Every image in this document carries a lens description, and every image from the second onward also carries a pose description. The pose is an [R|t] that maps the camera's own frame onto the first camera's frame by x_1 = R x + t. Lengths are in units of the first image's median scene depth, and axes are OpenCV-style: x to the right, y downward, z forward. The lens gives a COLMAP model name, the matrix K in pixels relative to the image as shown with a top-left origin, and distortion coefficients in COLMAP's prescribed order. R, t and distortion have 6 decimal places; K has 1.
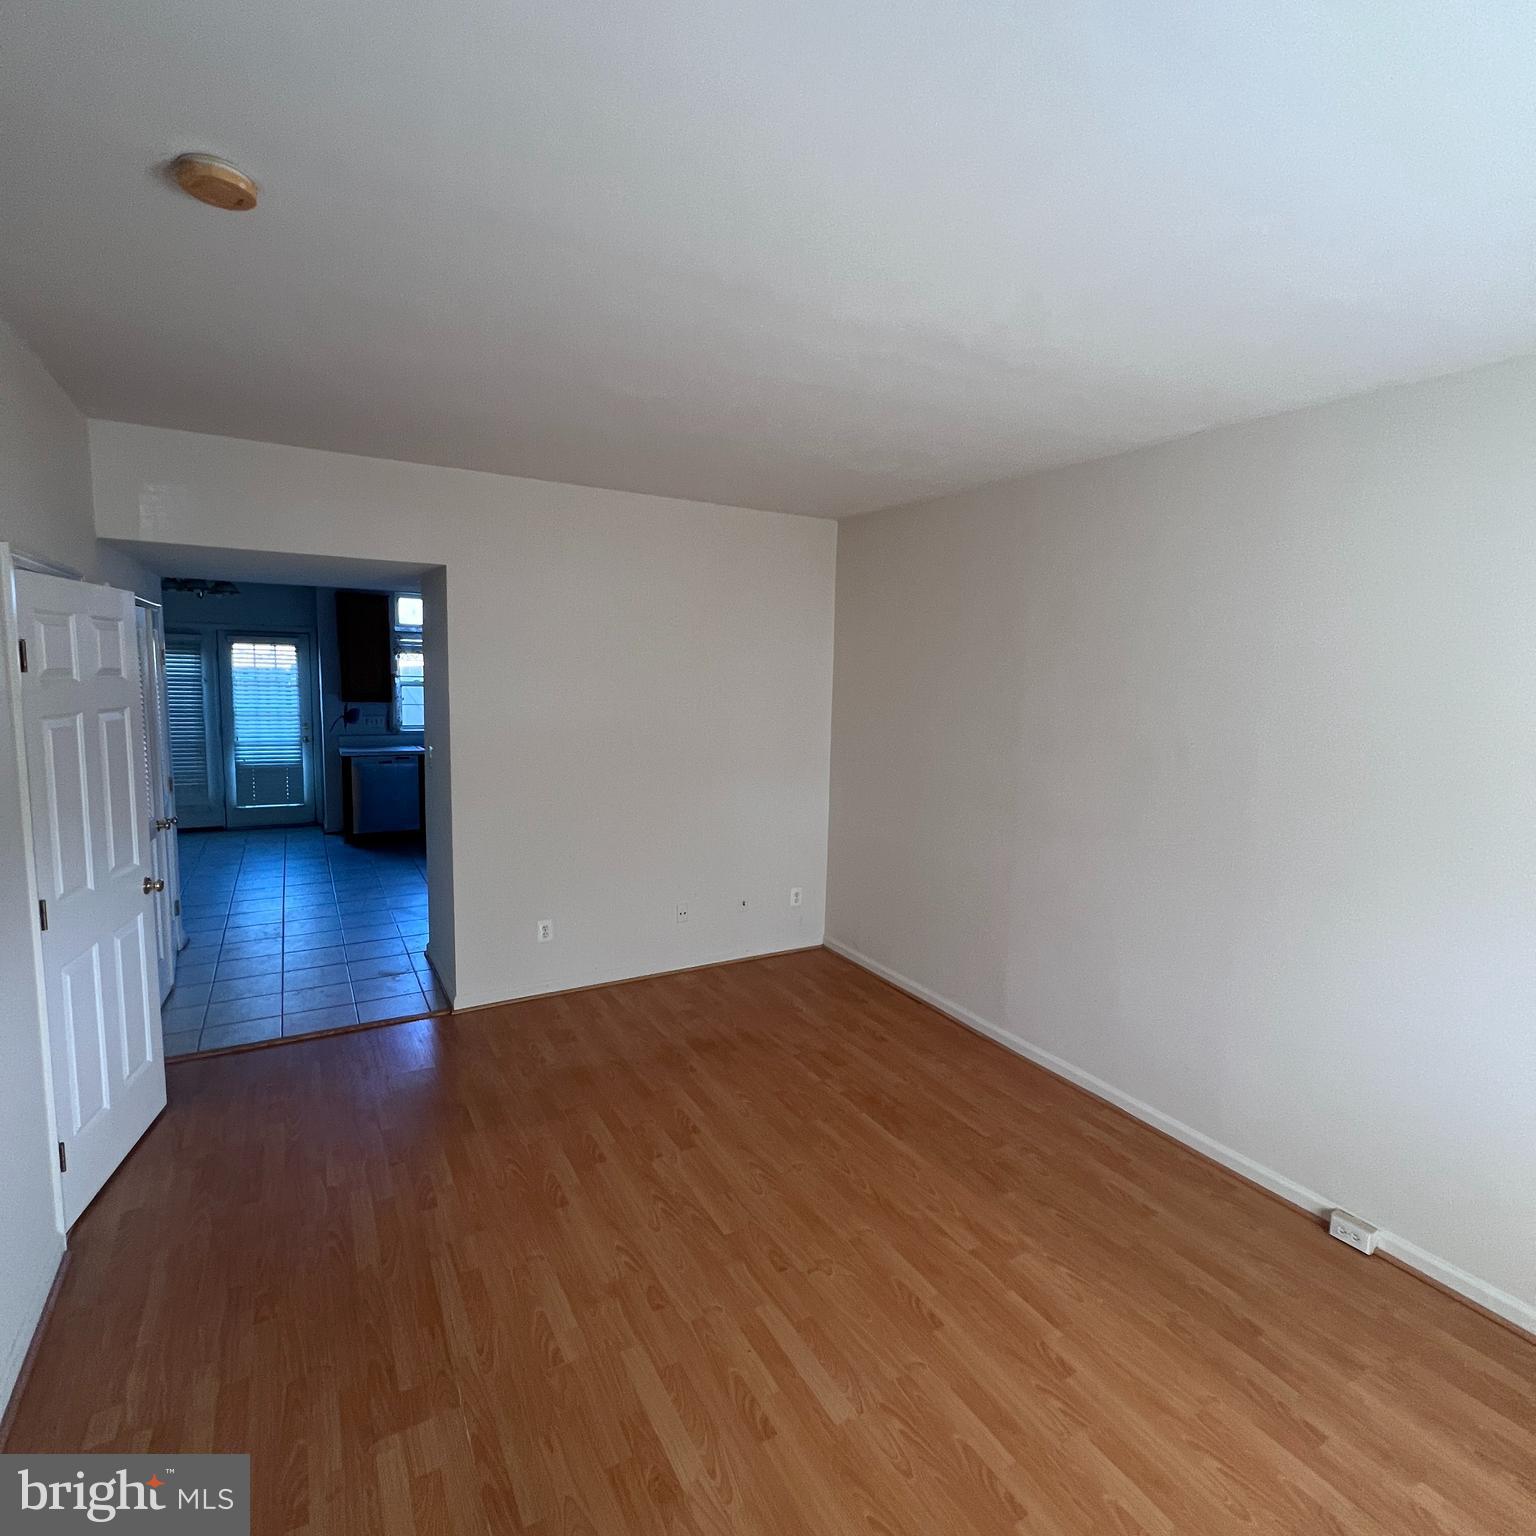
lens RADIAL K [[814.5, 0, 771.9], [0, 814.5, 764.5], [0, 0, 1]] dist [-0.002019, -0.000041]
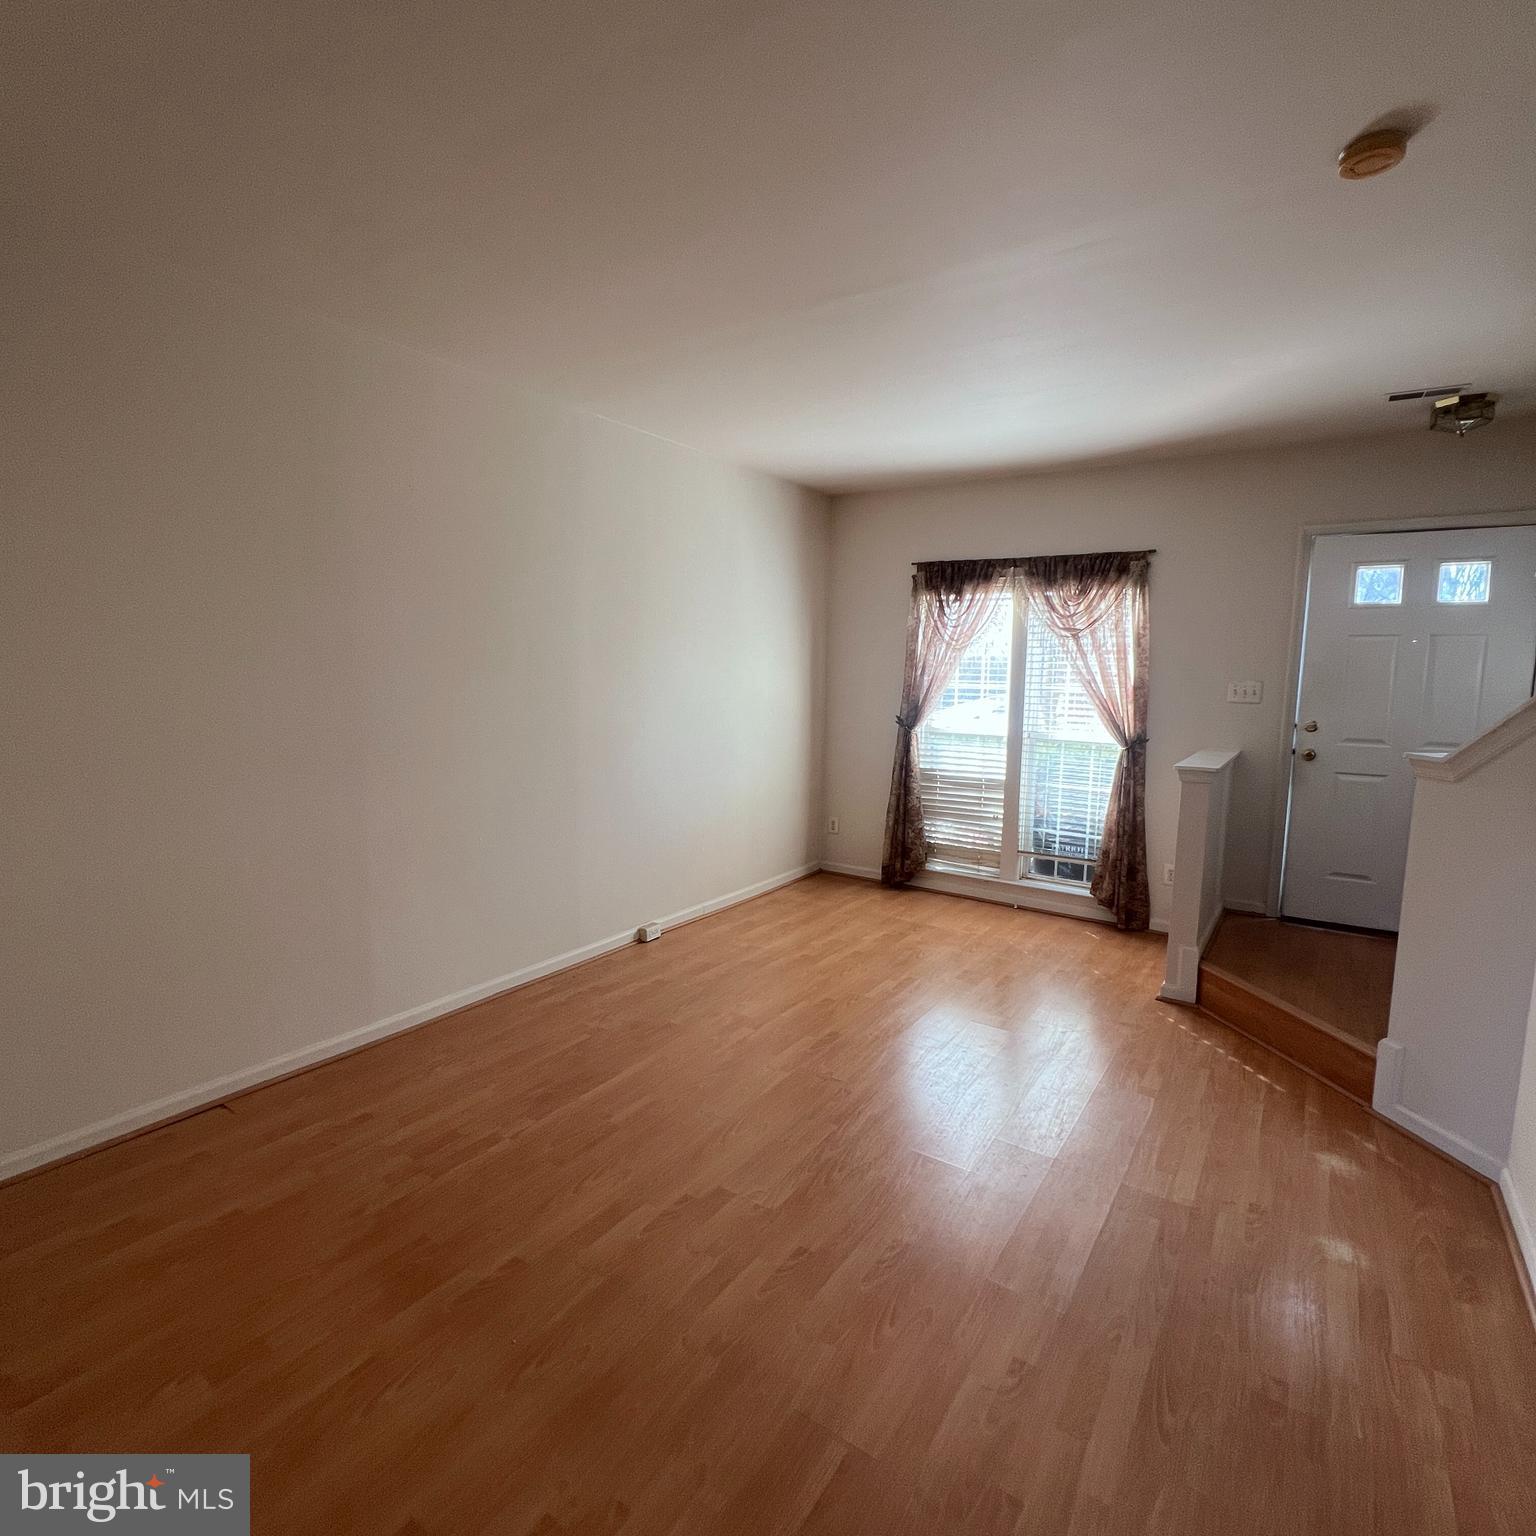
lens RADIAL K [[814.5, 0, 767.9], [0, 814.5, 762.0], [0, 0, 1]] dist [-0.002019, -0.000041]
pose [[-0.427833, -0.139382, 0.893046, -0.784436], [0.077211, 0.978791, 0.189754, -0.076603], [-0.900554, 0.150136, -0.407997, 1.267114]]
